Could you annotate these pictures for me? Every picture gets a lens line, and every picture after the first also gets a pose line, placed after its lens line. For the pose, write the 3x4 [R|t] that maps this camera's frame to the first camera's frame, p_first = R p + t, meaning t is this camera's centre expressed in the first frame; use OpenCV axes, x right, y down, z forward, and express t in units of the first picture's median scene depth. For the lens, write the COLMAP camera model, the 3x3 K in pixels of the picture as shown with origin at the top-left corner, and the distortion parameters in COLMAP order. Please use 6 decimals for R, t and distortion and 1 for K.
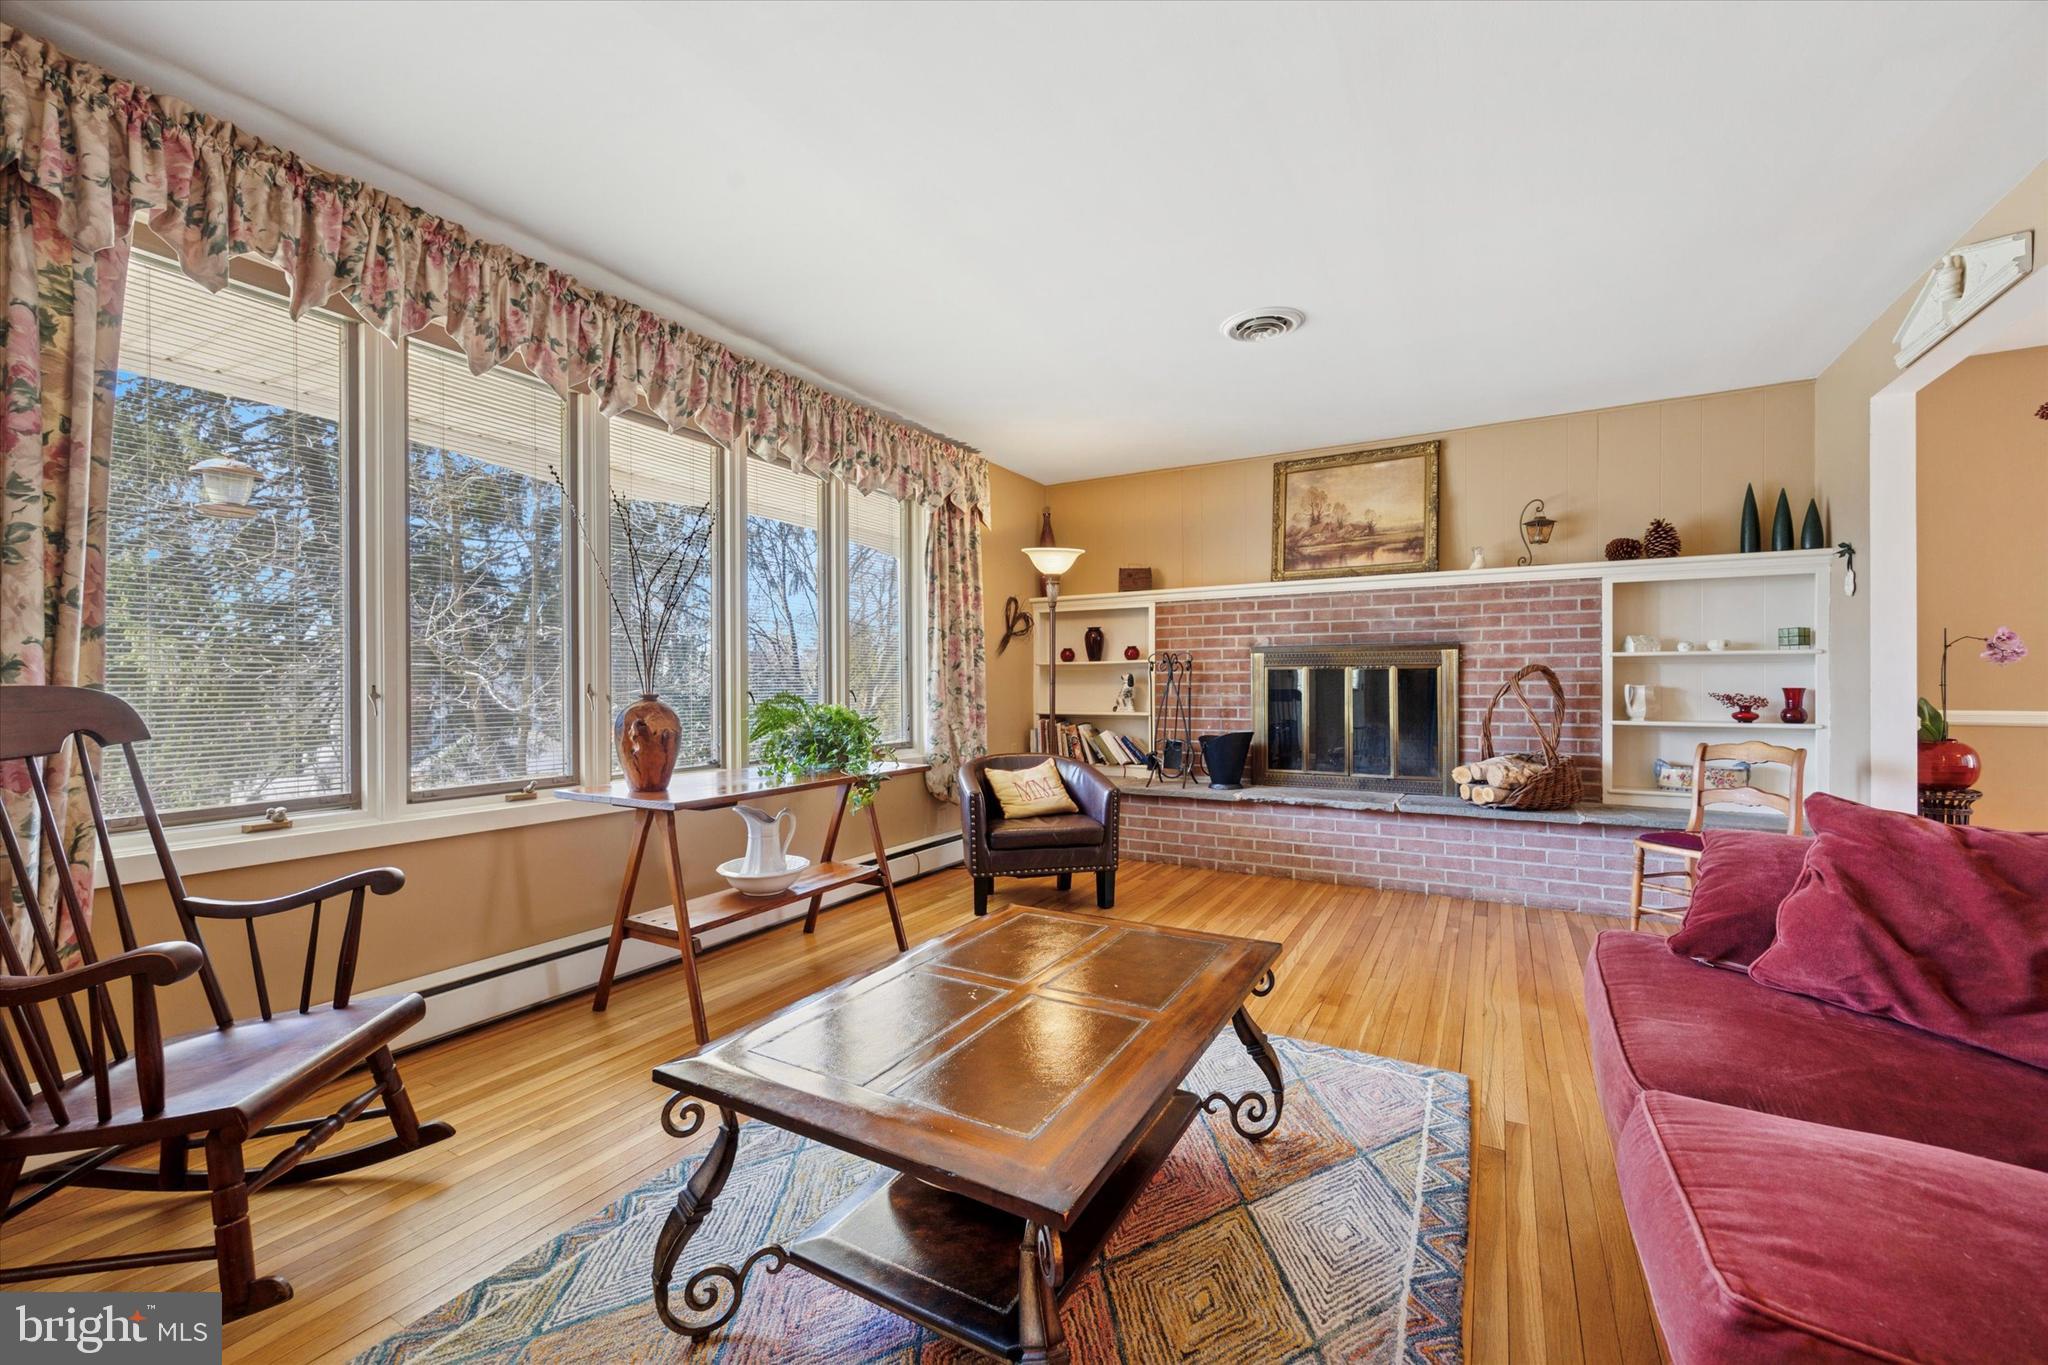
lens RADIAL K [[821.1, 0, 1035.1], [0, 821.1, 684.6], [0, 0, 1]] dist [0.011446, -0.001140]
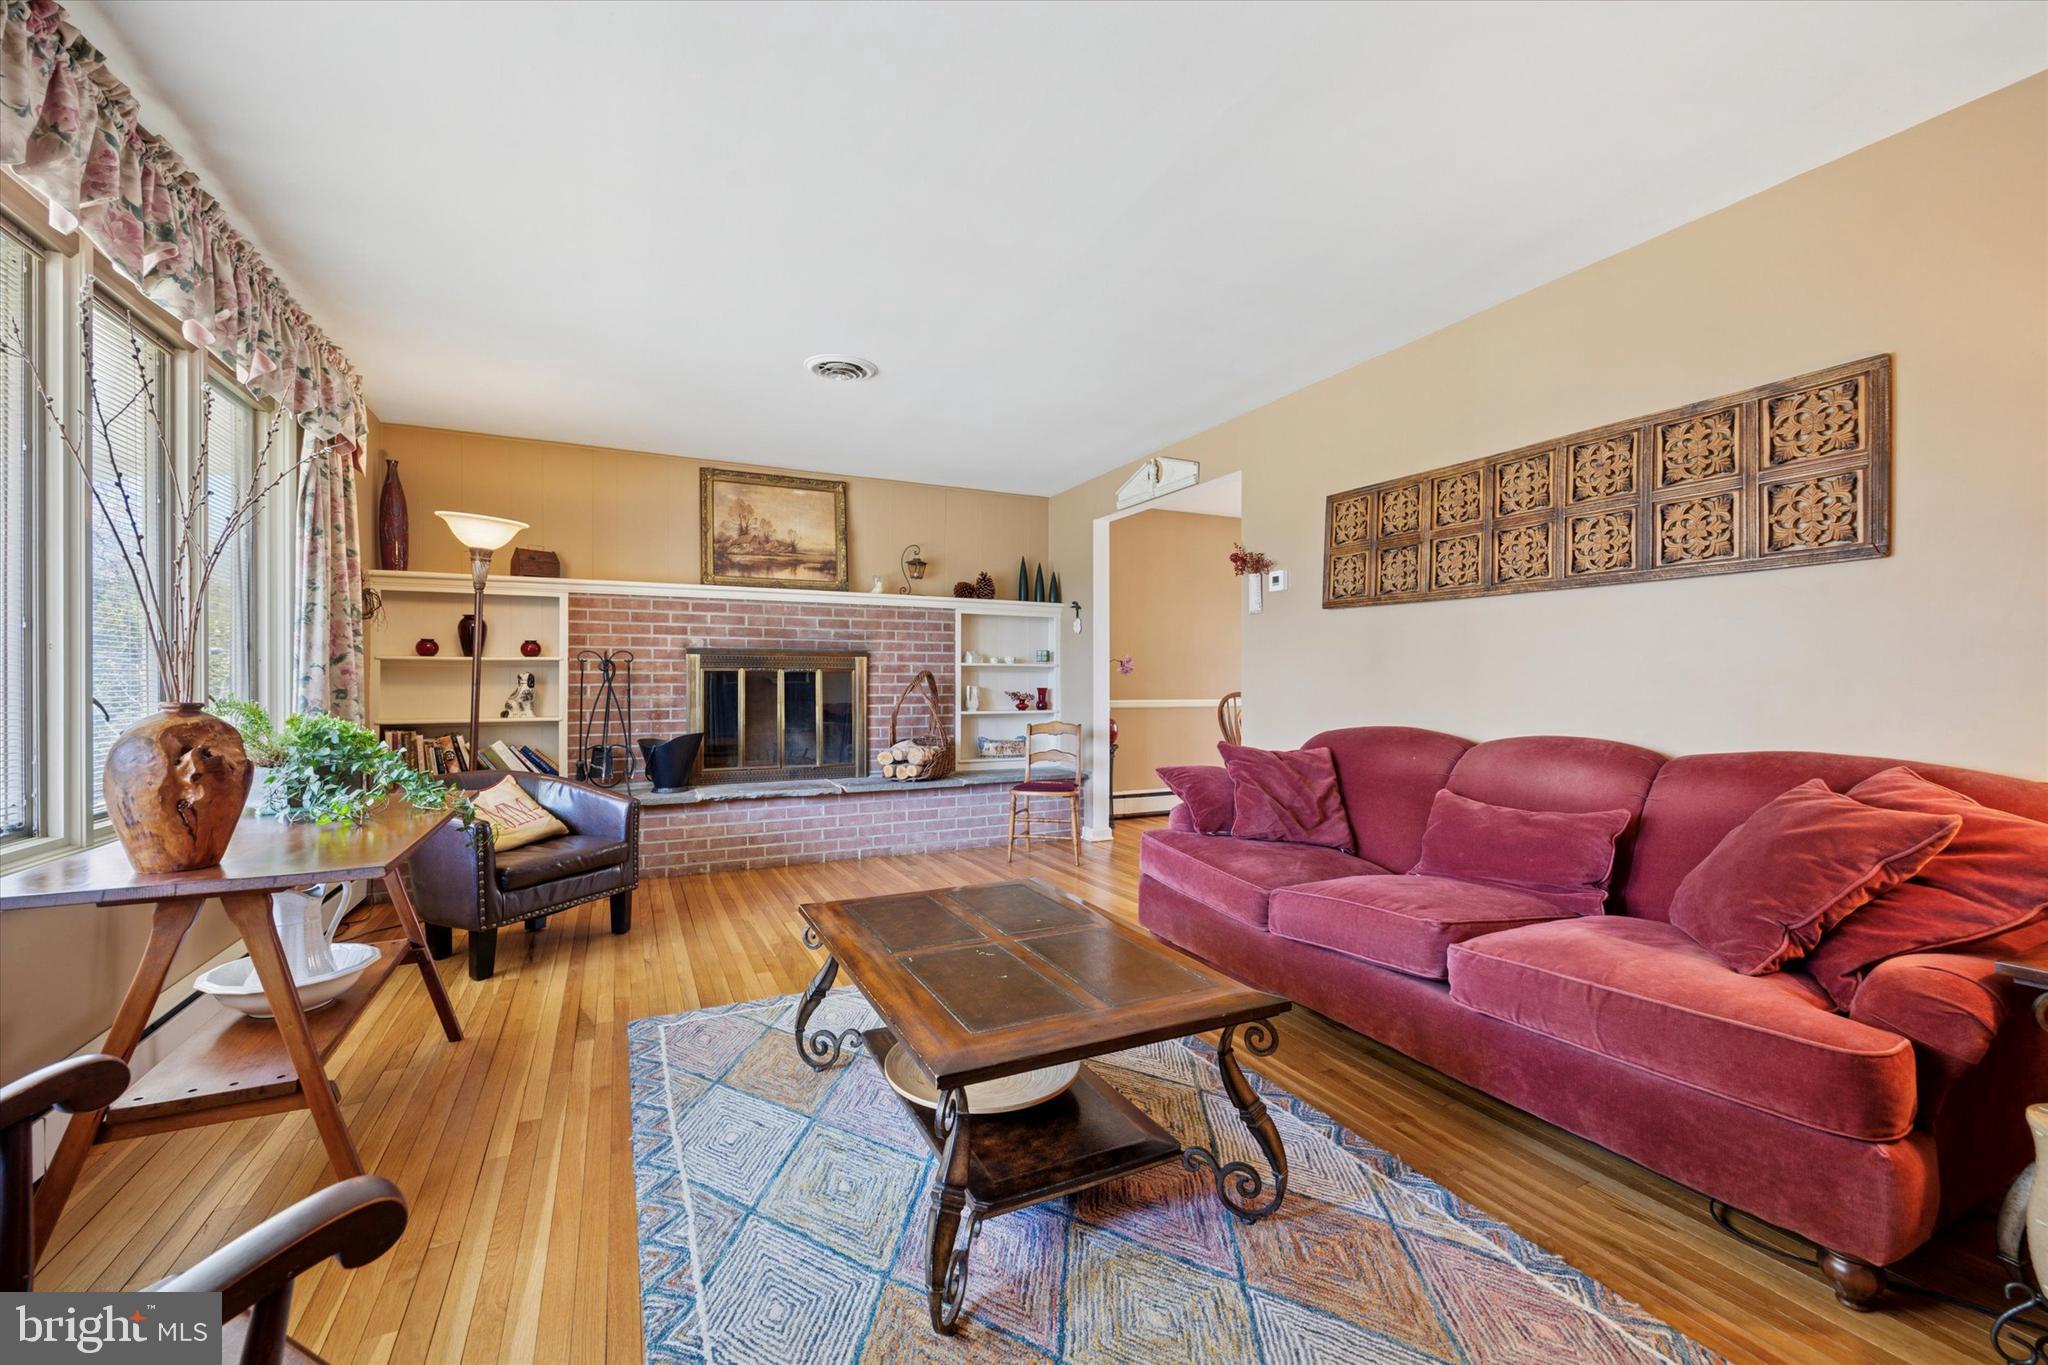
lens RADIAL K [[821.1, 0, 1025.4], [0, 821.1, 679.3], [0, 0, 1]] dist [0.011446, -0.001140]
pose [[0.573842, 0.007003, 0.818936, -0.354739], [-0.001079, 0.999969, -0.007795, -0.000210], [-0.818965, 0.003589, 0.573832, 0.102343]]
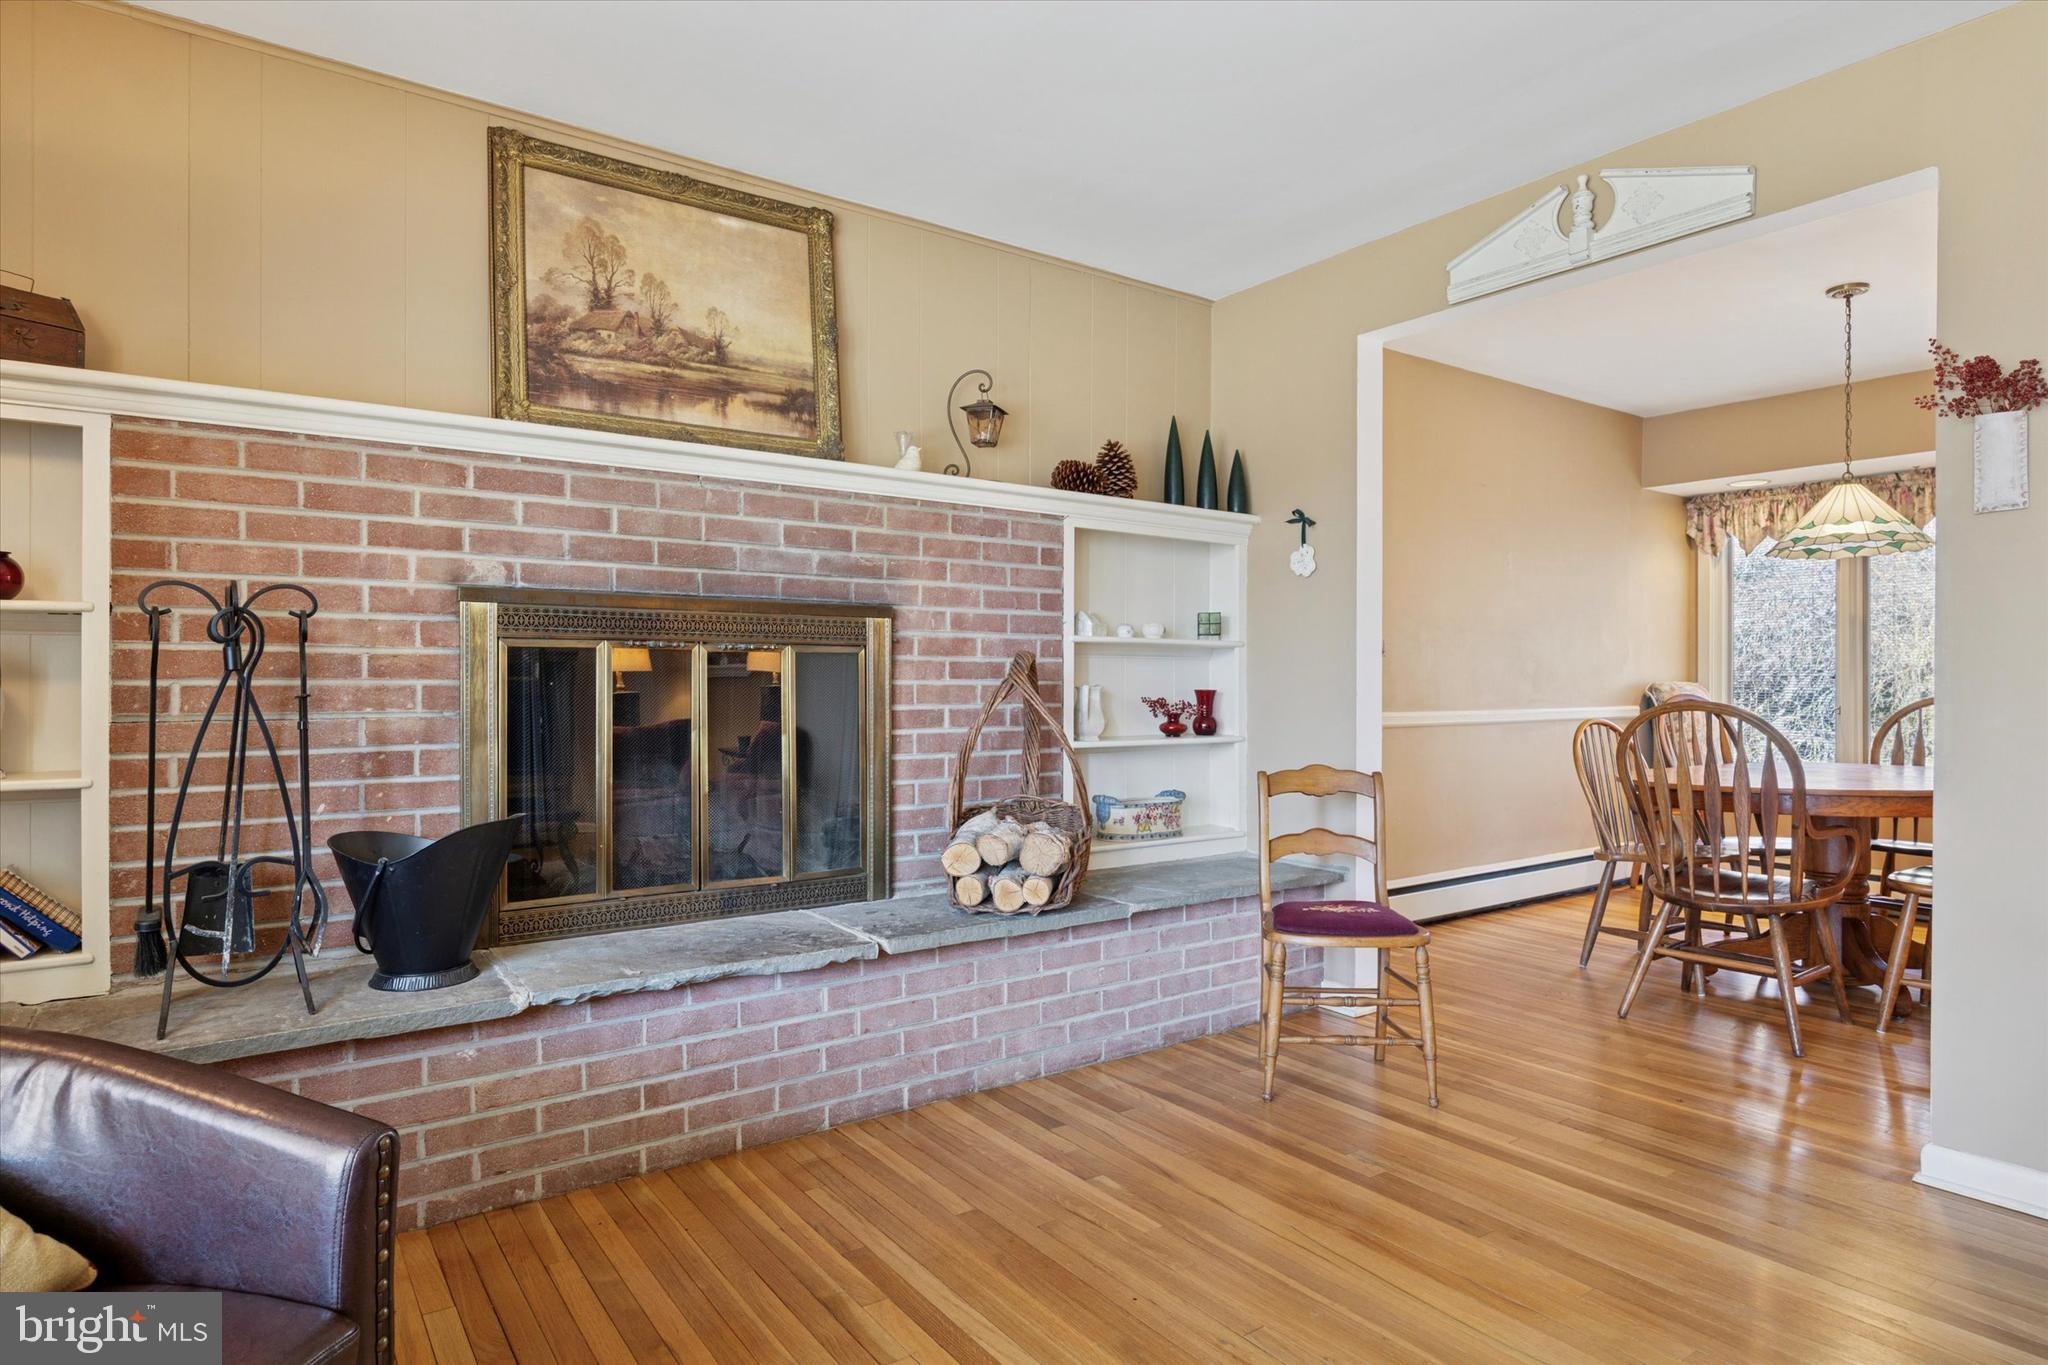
lens RADIAL K [[1131.5, 0, 1031.8], [0, 1131.5, 680.5], [0, 0, 1]] dist [-0.005269, 0.000981]
pose [[0.432788, 0.002680, 0.901492, -0.099450], [-0.003344, 0.999993, -0.001367, -0.002340], [-0.901489, -0.002423, 0.432794, 0.605408]]
